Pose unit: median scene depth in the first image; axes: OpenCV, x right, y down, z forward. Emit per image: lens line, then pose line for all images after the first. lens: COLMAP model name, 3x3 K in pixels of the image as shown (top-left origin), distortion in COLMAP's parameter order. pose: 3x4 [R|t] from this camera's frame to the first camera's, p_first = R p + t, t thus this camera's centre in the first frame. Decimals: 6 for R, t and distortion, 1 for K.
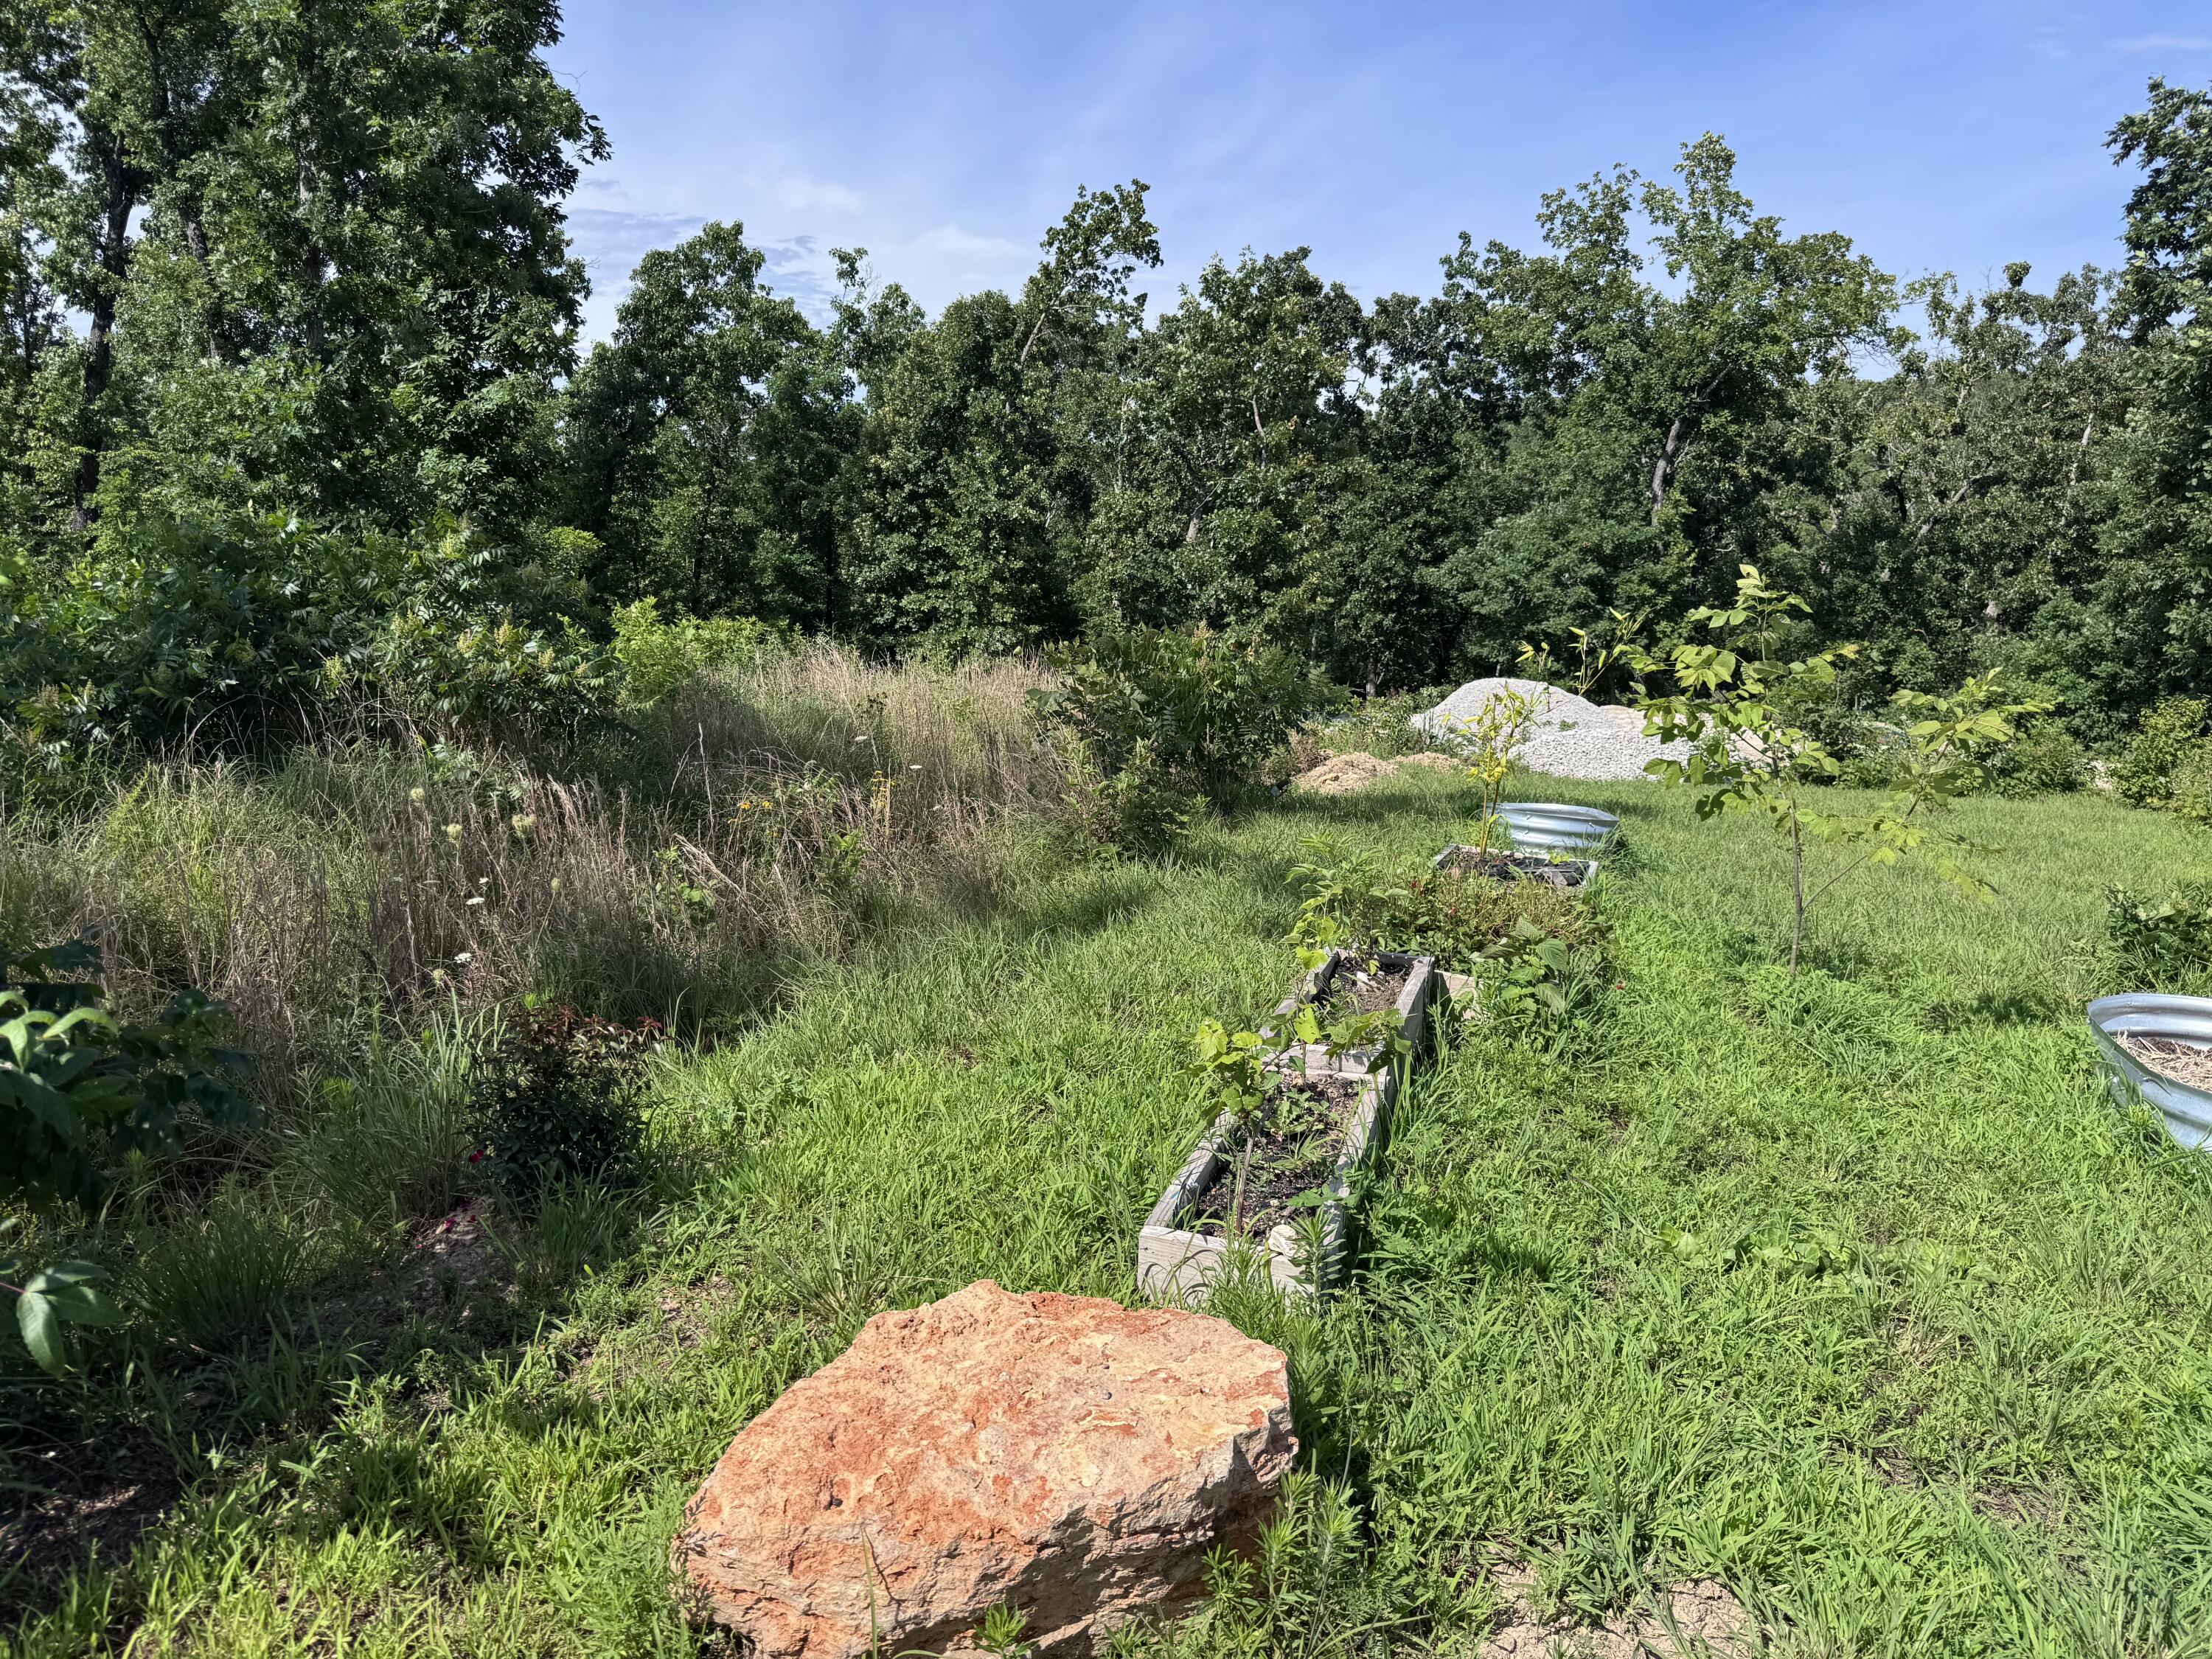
lens RADIAL K [[1563.7, 0, 1108.6], [0, 1563.7, 822.7], [0, 0, 1]] dist [0.033818, -0.050013]
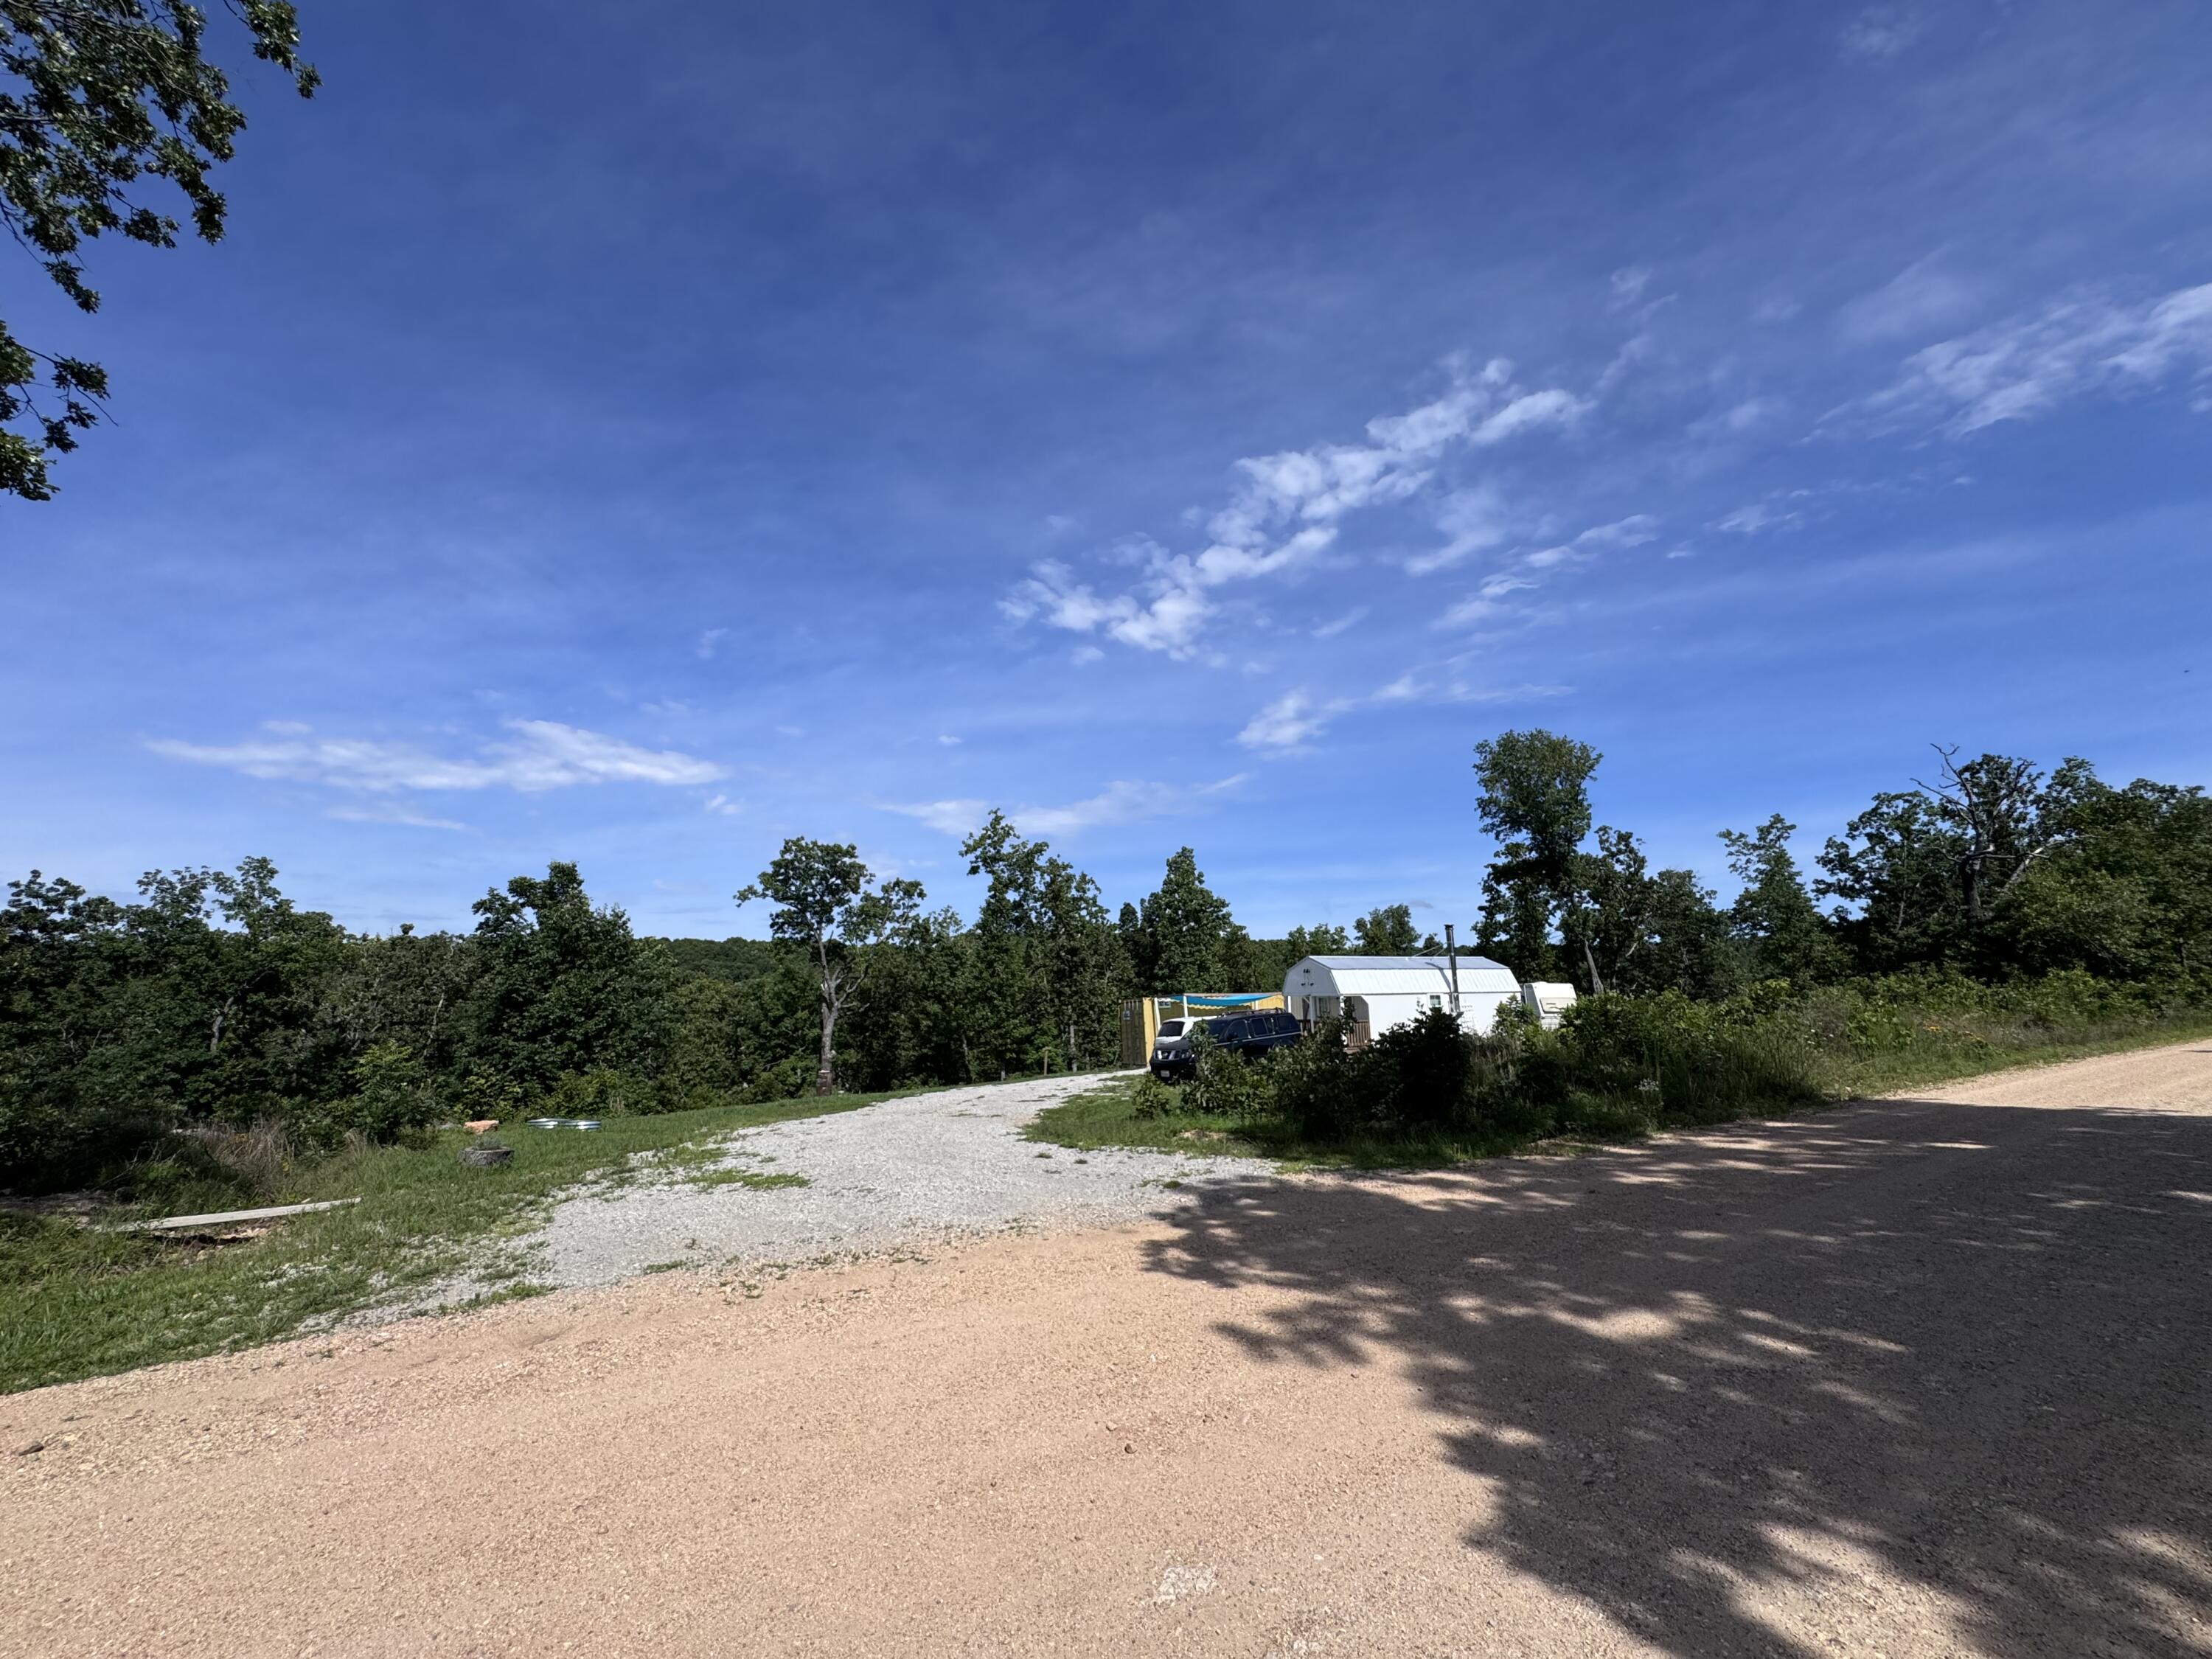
lens RADIAL K [[884.2, 0, 1101.8], [0, 884.2, 828.5], [0, 0, 1]] dist [-0.004086, 0.000193]
pose [[0.347642, 0.186649, 0.918862, -0.297782], [0.198144, 0.943230, -0.266565, 0.052970], [-0.916452, 0.274736, 0.290923, -0.360426]]
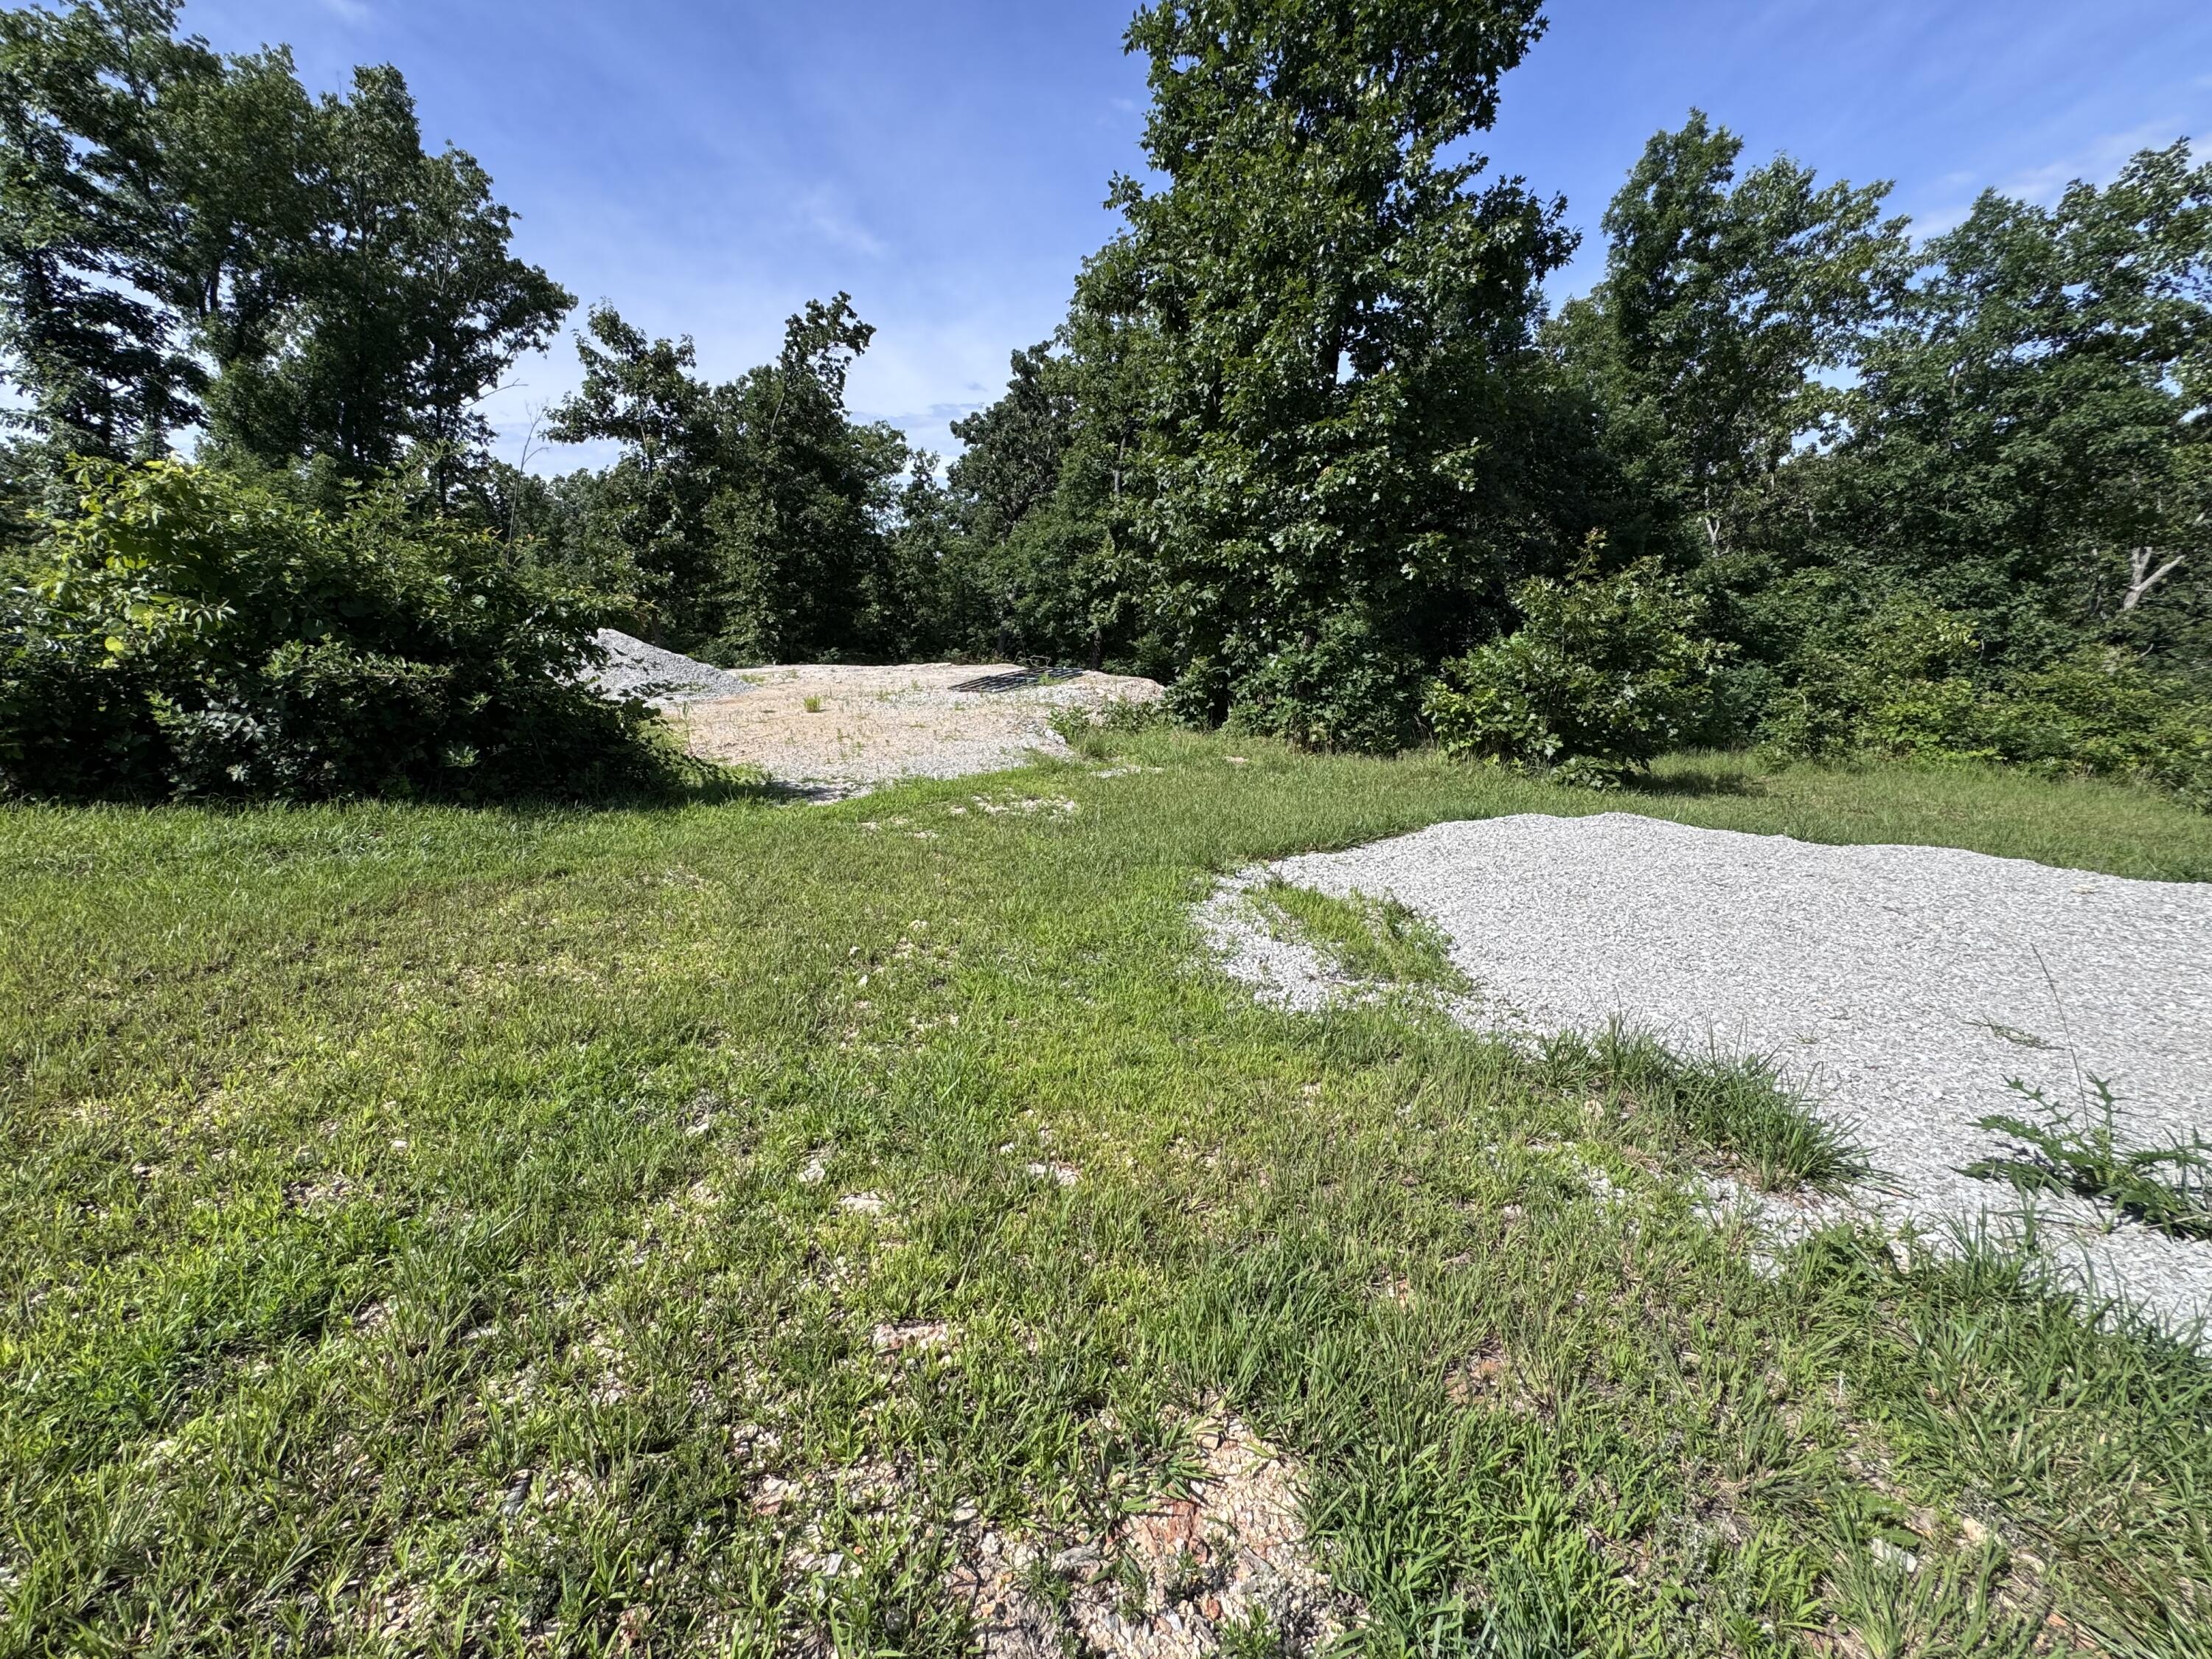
lens RADIAL K [[884.2, 0, 1106.2], [0, 884.2, 827.6], [0, 0, 1]] dist [-0.004086, 0.000193]
pose [[0.965152, 0.055422, -0.255755, 0.514344], [-0.032697, 0.995197, 0.092269, -0.009189], [0.259640, -0.080691, 0.962328, 0.274348]]
